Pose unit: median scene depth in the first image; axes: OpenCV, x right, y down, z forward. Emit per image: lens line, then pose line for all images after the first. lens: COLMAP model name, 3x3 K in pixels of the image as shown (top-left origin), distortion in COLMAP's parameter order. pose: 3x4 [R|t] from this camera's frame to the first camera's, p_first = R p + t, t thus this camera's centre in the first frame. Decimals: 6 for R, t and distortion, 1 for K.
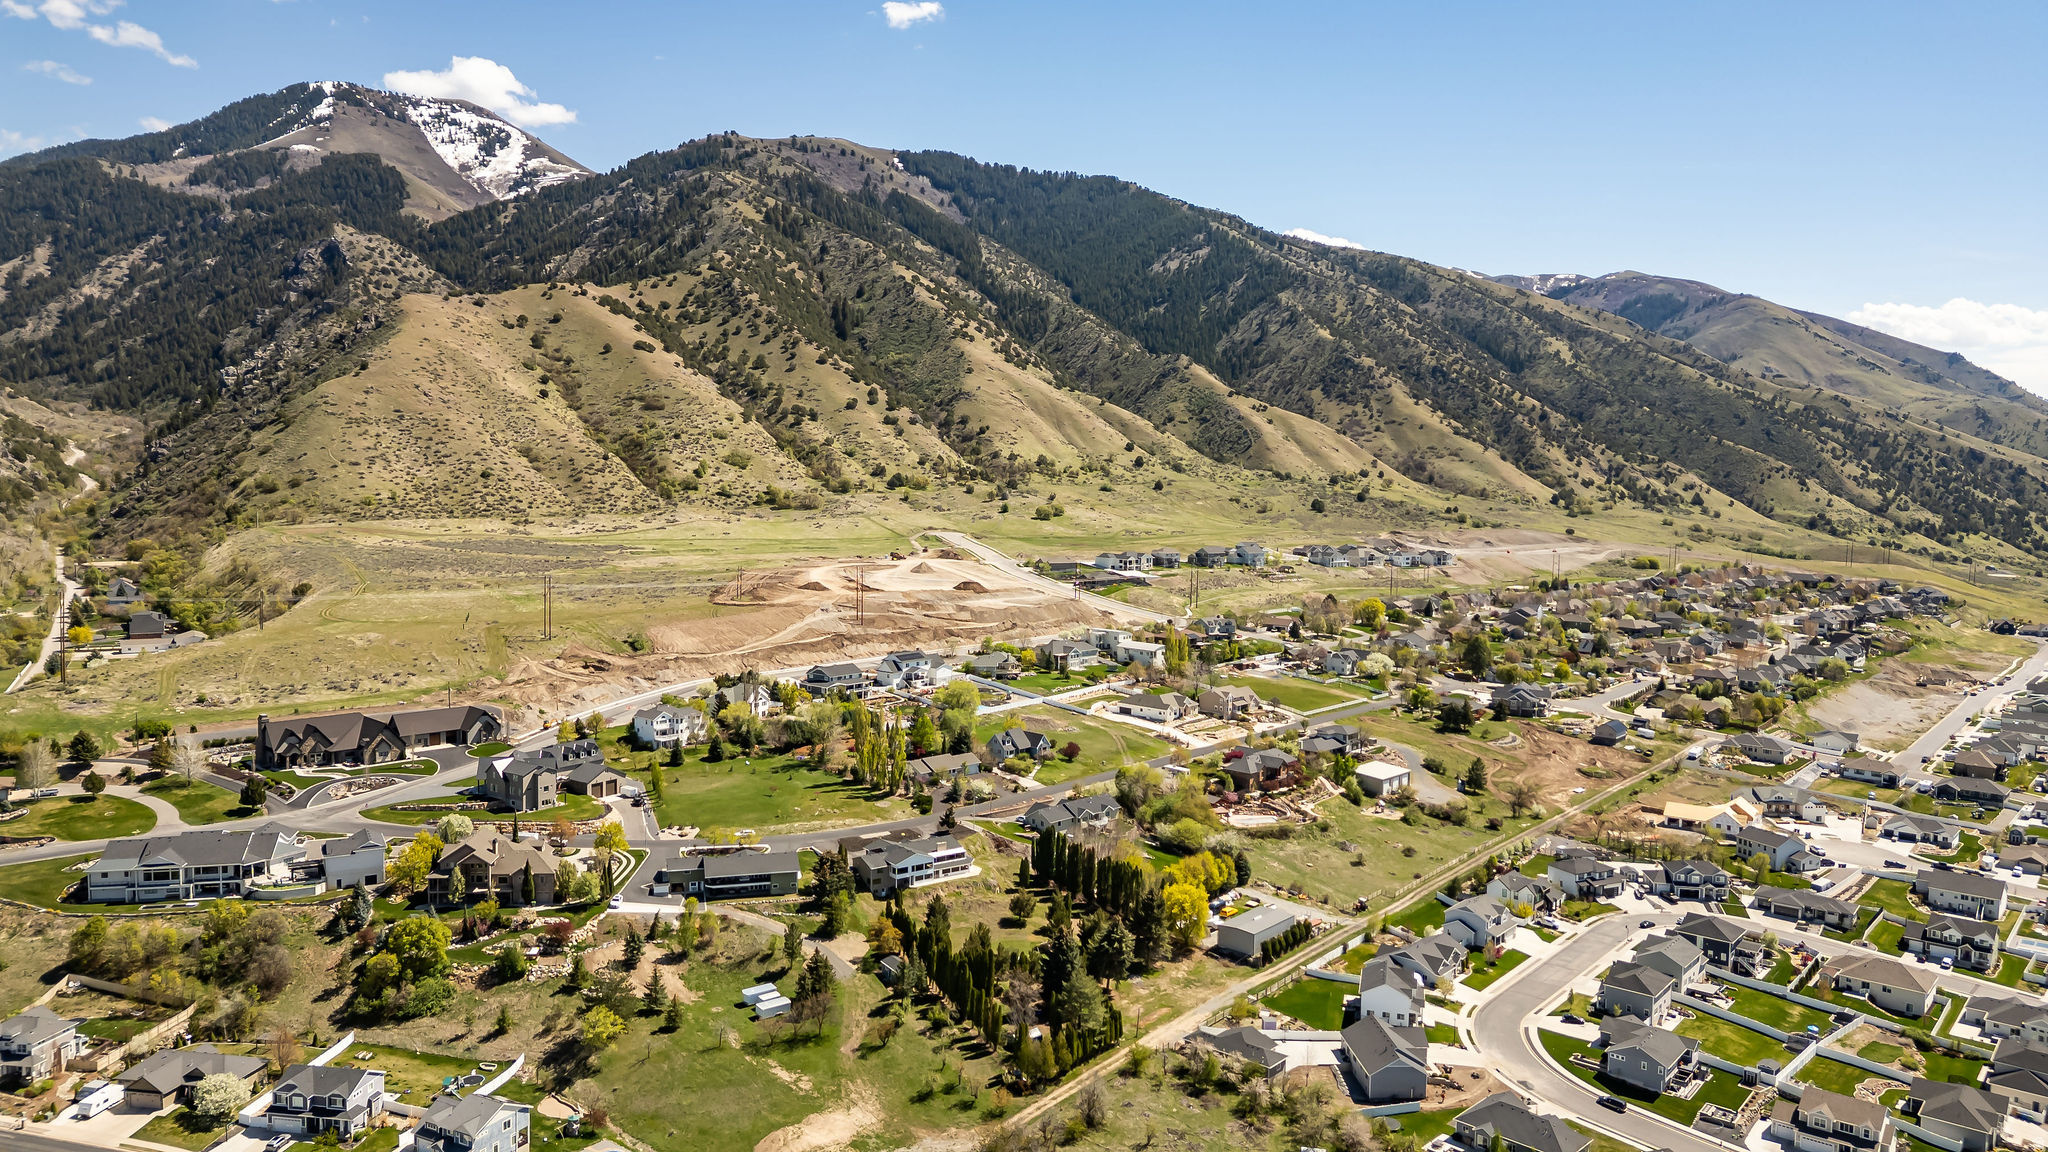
lens RADIAL K [[1350.6, 0, 989.8], [0, 1350.6, 623.6], [0, 0, 1]] dist [0.063540, -0.047708]
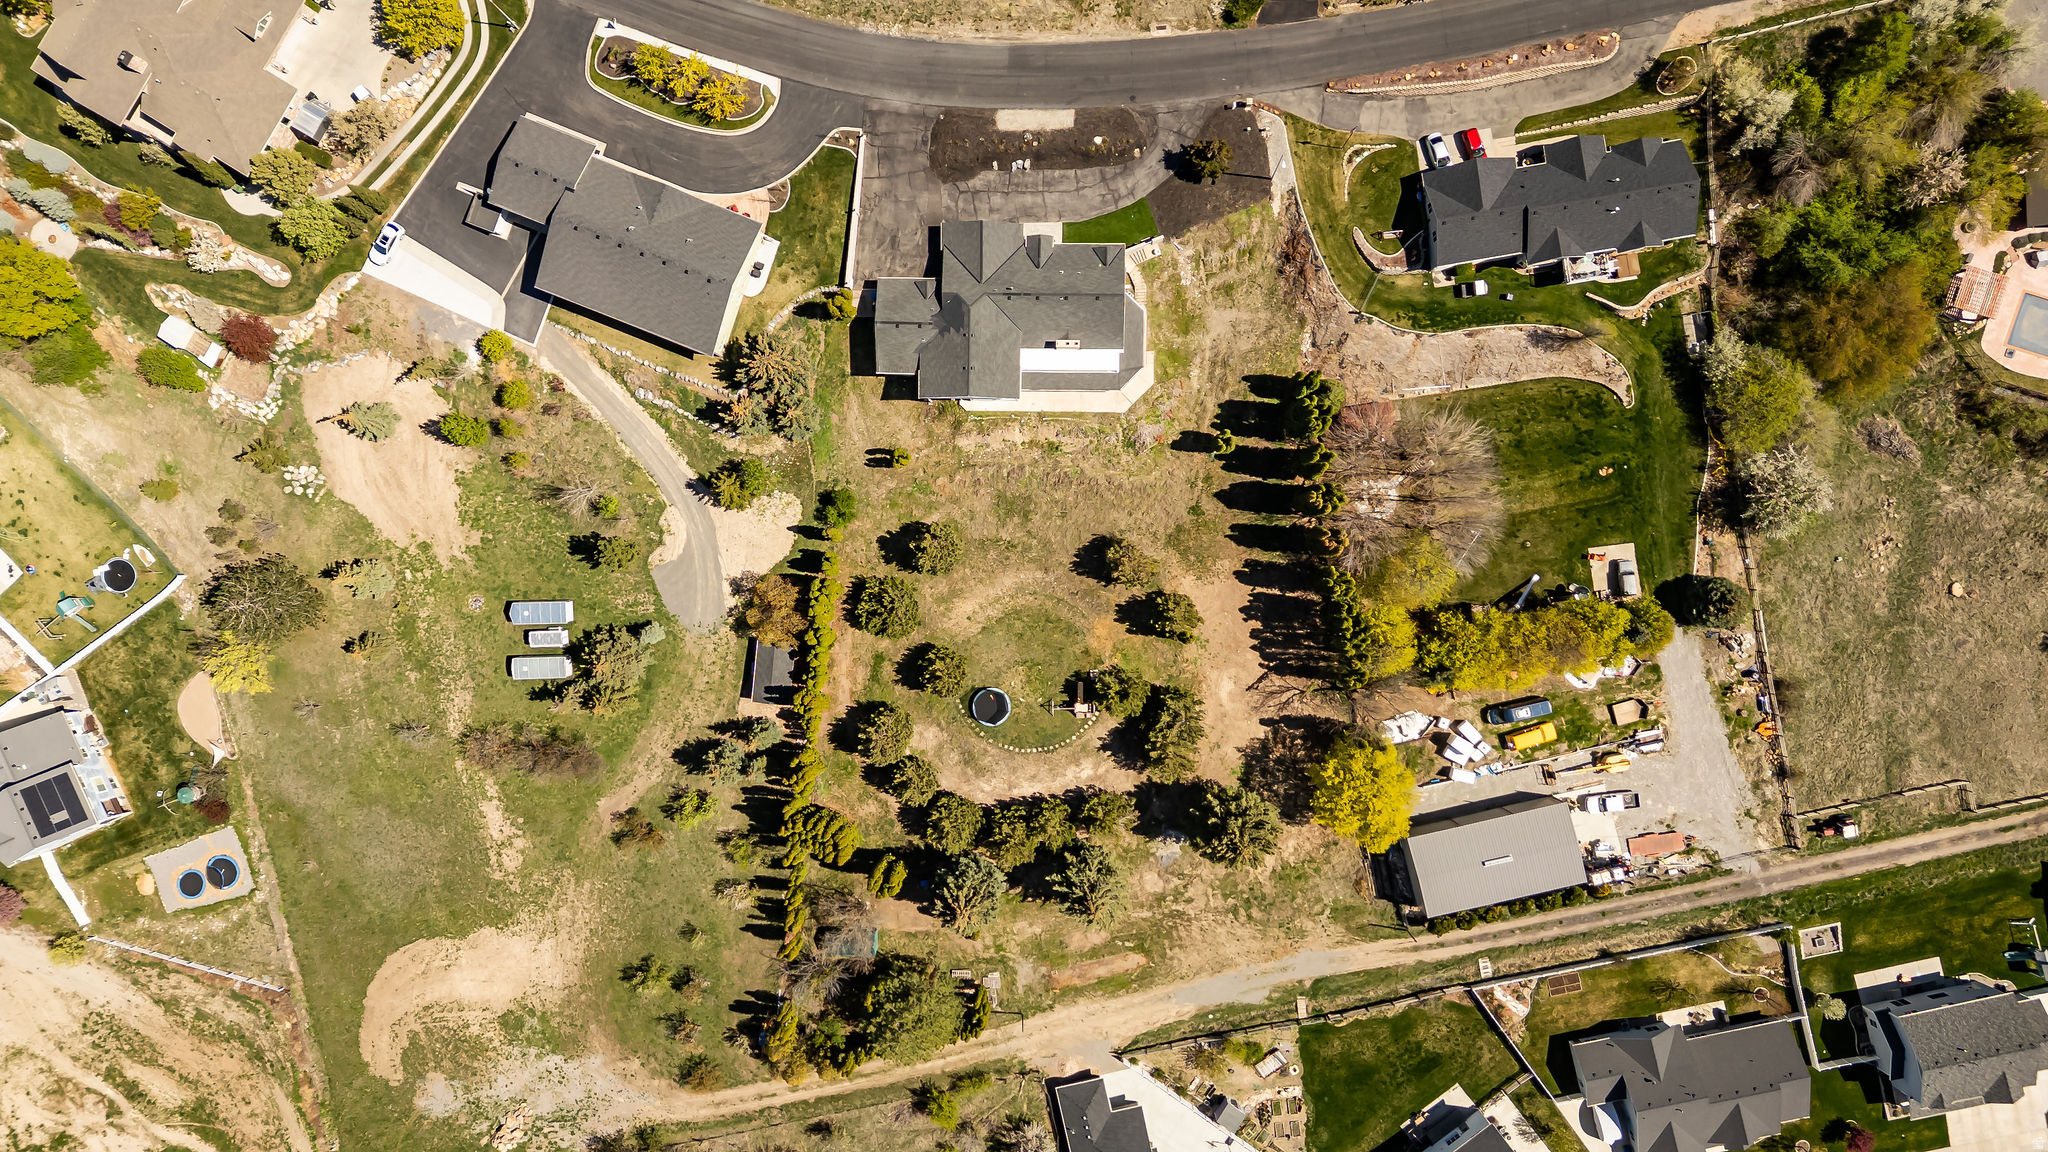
lens RADIAL K [[1436.7, 0, 1036.5], [0, 1436.7, 582.6], [0, 0, 1]] dist [0.050563, -0.042754]
pose [[0.806878, 0.587732, -0.059322, 0.007362], [-0.019120, 0.126356, 0.991801, -0.075490], [0.590409, -0.799128, 0.113191, 0.220409]]
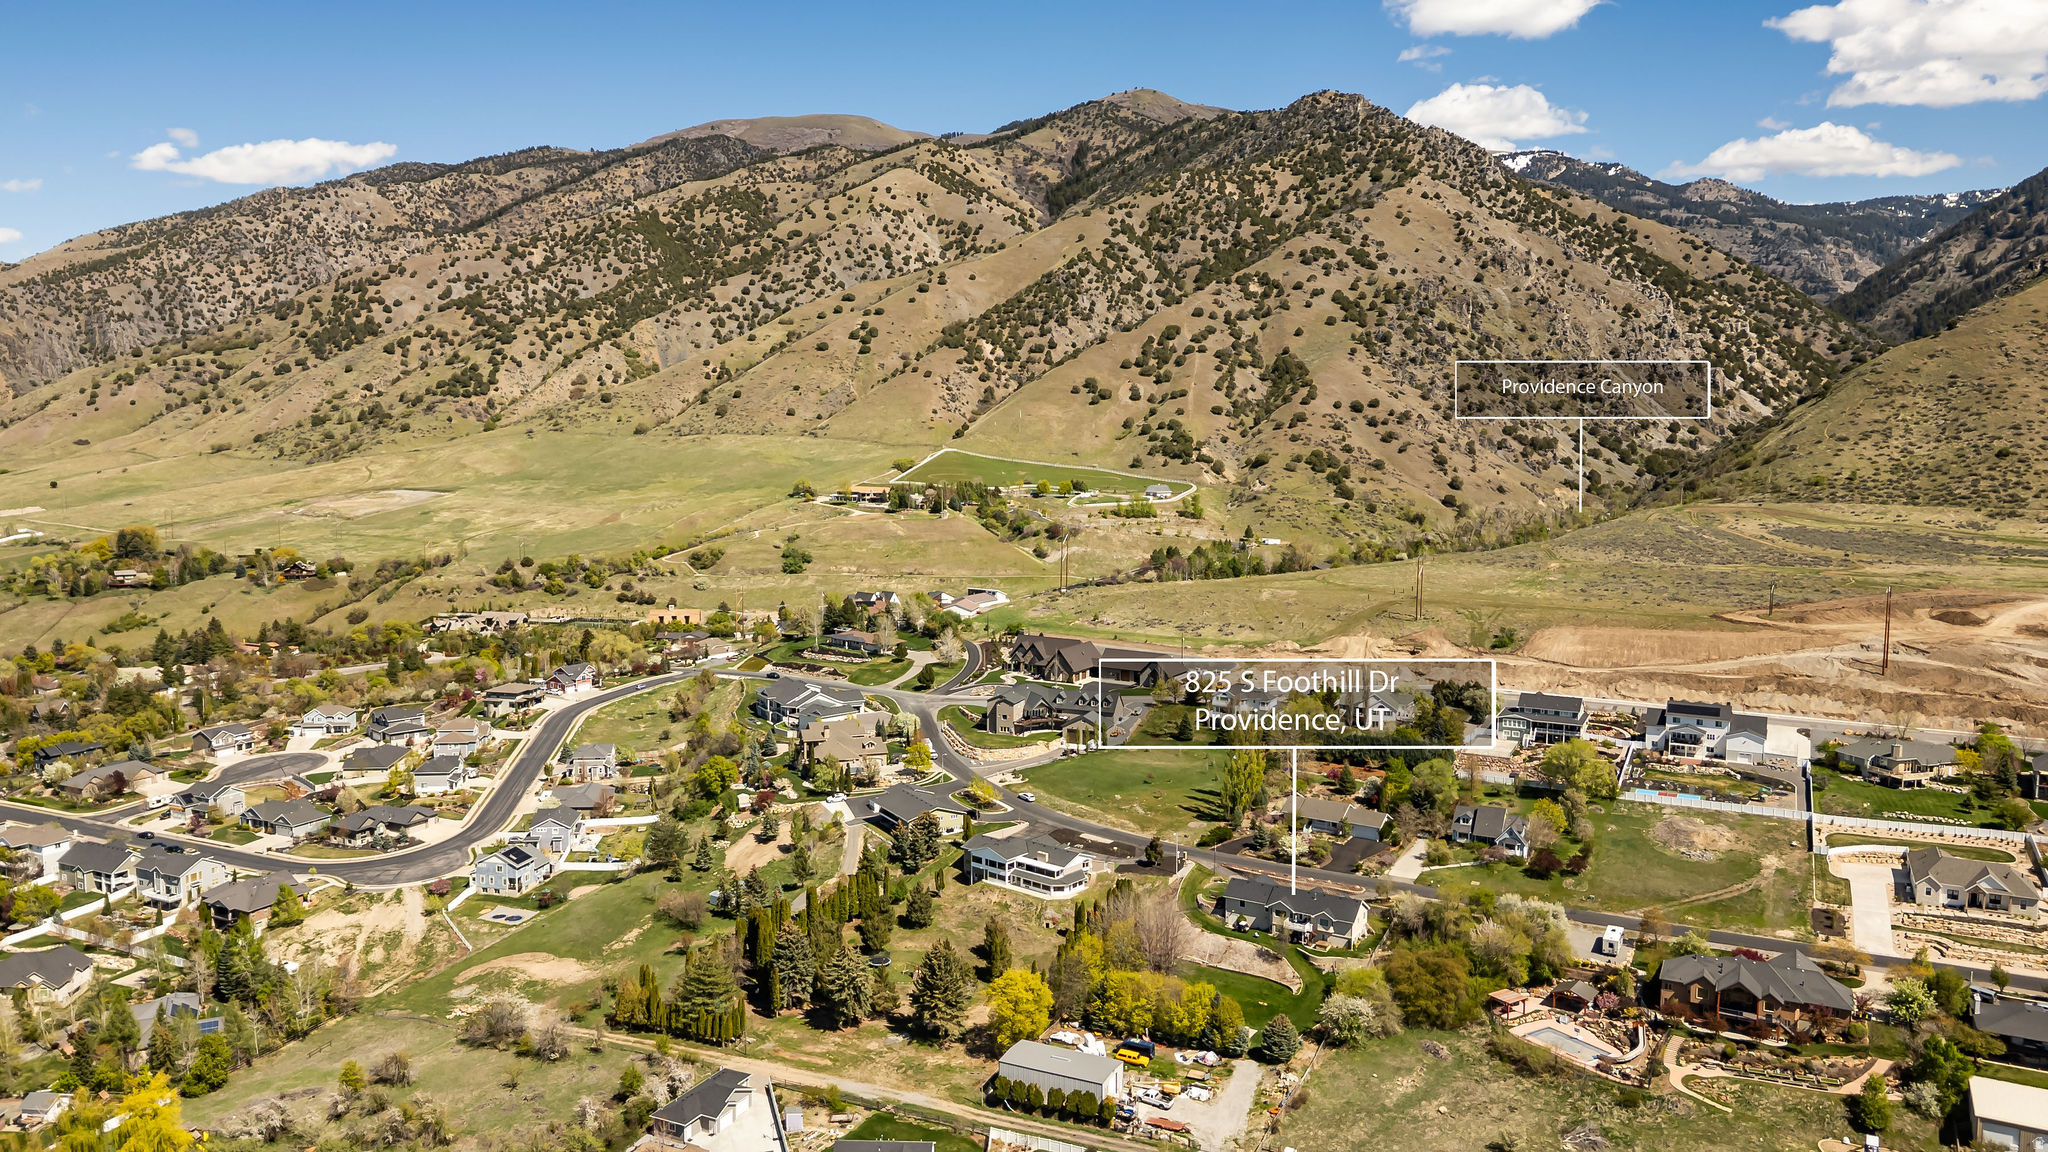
lens RADIAL K [[1436.7, 0, 1036.5], [0, 1436.7, 582.6], [0, 0, 1]] dist [0.050563, -0.042754]
pose [[0.269639, 0.094884, -0.958275, 0.214747], [-0.115920, 0.991095, 0.065516, -0.019098], [0.955959, 0.093417, 0.278237, 0.179957]]
